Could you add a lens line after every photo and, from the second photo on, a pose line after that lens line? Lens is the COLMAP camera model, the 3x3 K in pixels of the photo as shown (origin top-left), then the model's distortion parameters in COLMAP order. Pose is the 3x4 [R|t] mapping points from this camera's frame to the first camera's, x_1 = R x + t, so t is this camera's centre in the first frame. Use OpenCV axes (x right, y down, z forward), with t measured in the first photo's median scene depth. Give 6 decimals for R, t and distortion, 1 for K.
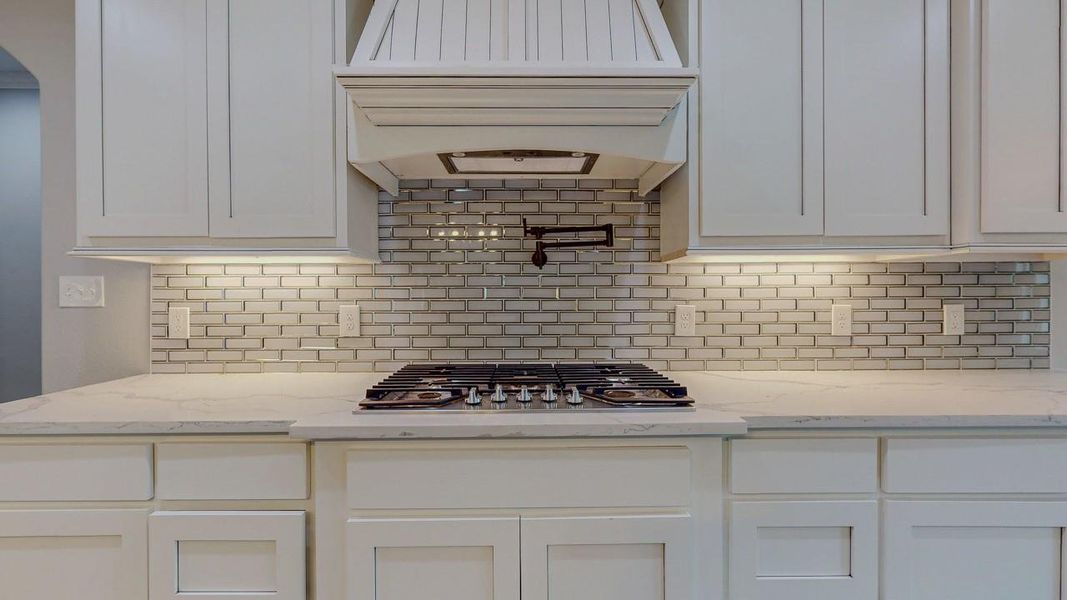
lens RADIAL K [[438.4, 0, 538.2], [0, 438.4, 298.1], [0, 0, 1]] dist [-0.003752, -0.000239]
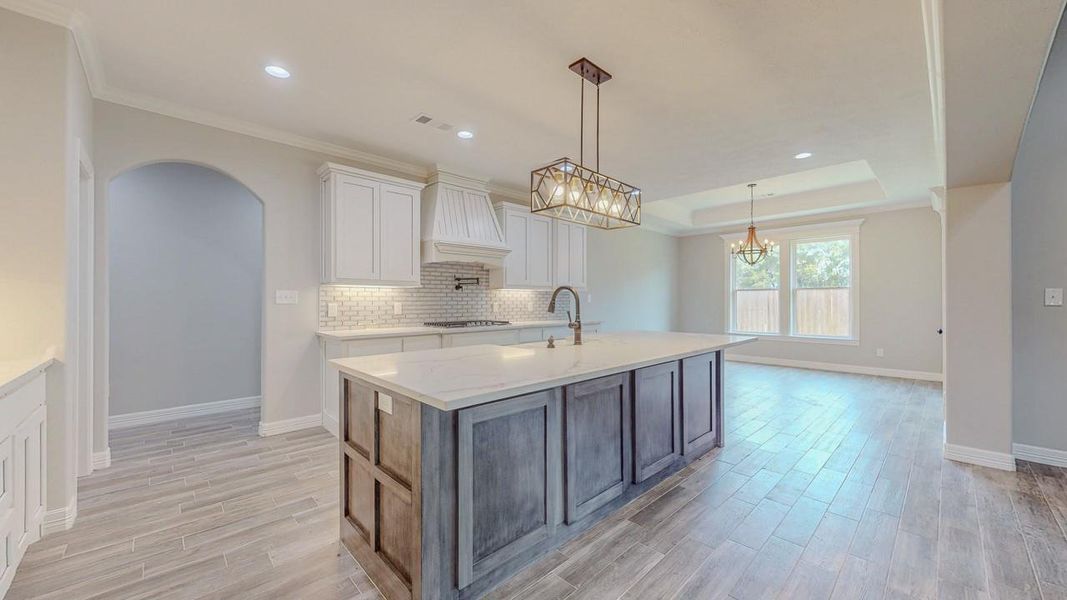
lens RADIAL K [[395.6, 0, 533.8], [0, 395.6, 305.6], [0, 0, 1]] dist [0.003317, -0.000527]
pose [[0.741217, -0.006247, 0.671237, -1.479180], [-0.004128, 0.999895, 0.013864, -0.004041], [-0.671253, -0.013047, 0.741113, -1.440081]]
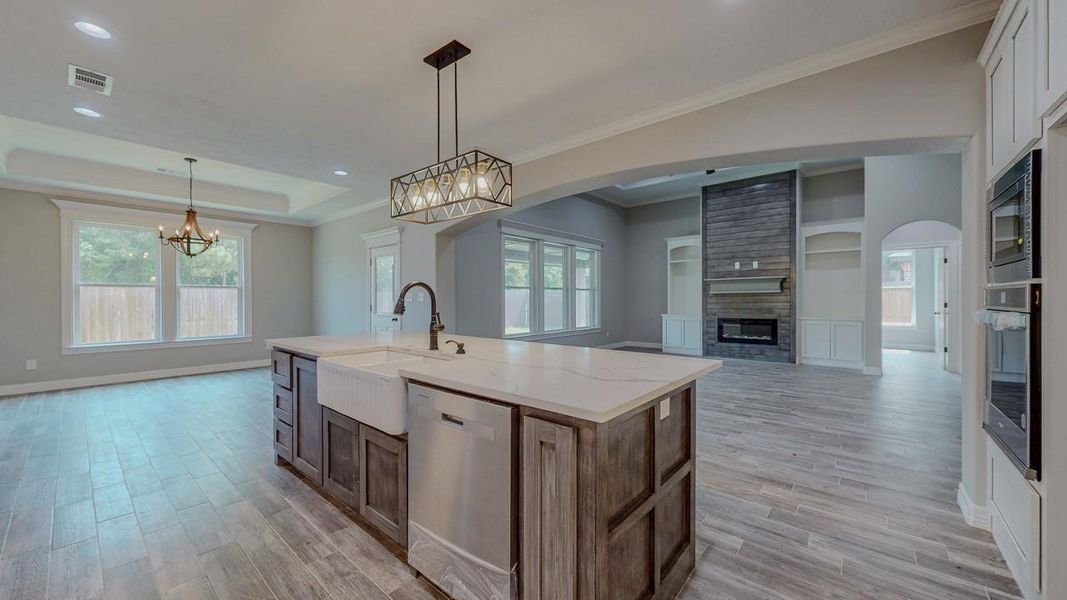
lens RADIAL K [[395.6, 0, 534.5], [0, 395.6, 303.8], [0, 0, 1]] dist [0.003317, -0.000527]
pose [[-0.757106, -0.004280, 0.653278, -1.474982], [0.001381, 0.999966, 0.008152, 0.000069], [-0.653290, 0.007074, -0.757074, 0.330497]]
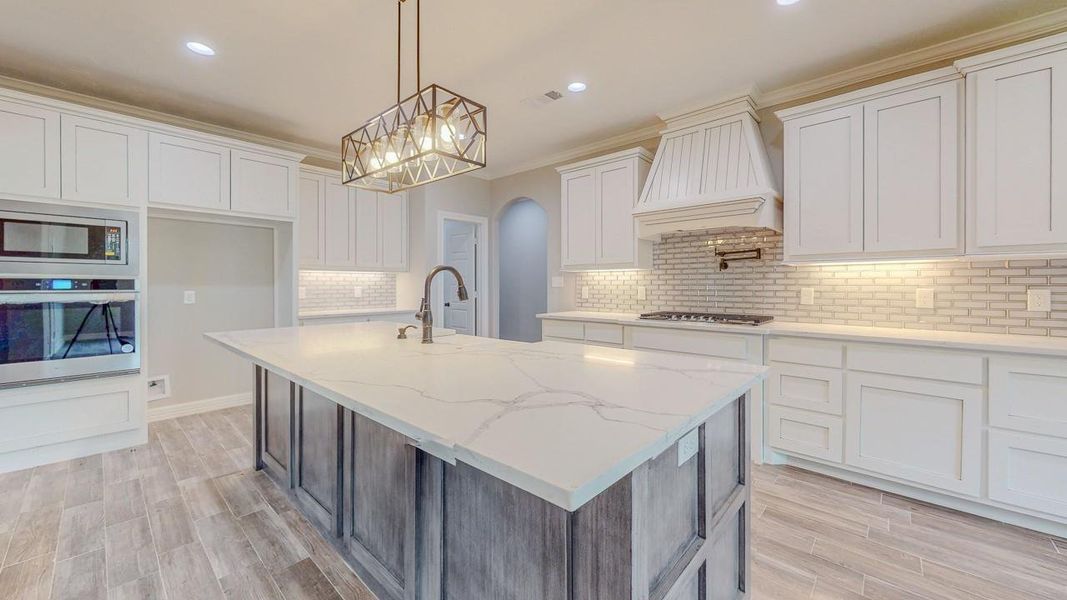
lens RADIAL K [[395.6, 0, 525.6], [0, 395.6, 285.7], [0, 0, 1]] dist [0.003317, -0.000527]
pose [[0.717649, 0.004261, -0.696392, 0.653460], [0.000776, 0.999976, 0.006919, -0.007196], [0.696404, -0.005506, 0.717628, -1.058855]]
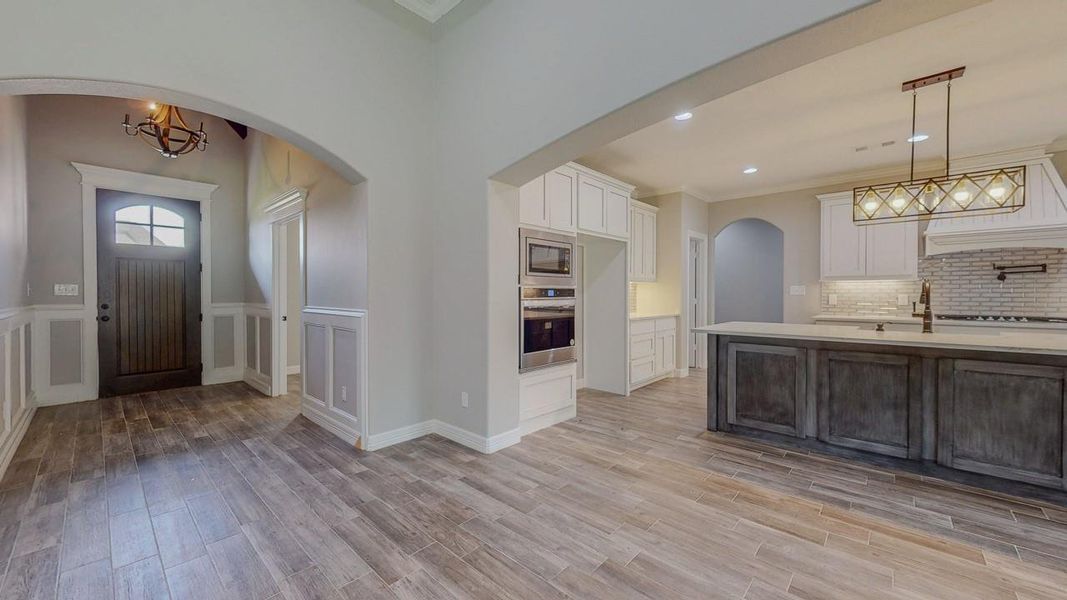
lens RADIAL K [[395.6, 0, 527.8], [0, 395.6, 294.6], [0, 0, 1]] dist [0.003317, -0.000527]
pose [[0.718313, 0.003760, -0.695710, -0.388738], [0.001647, 0.999973, 0.007104, -0.008482], [0.695718, -0.006249, 0.718287, -2.754145]]
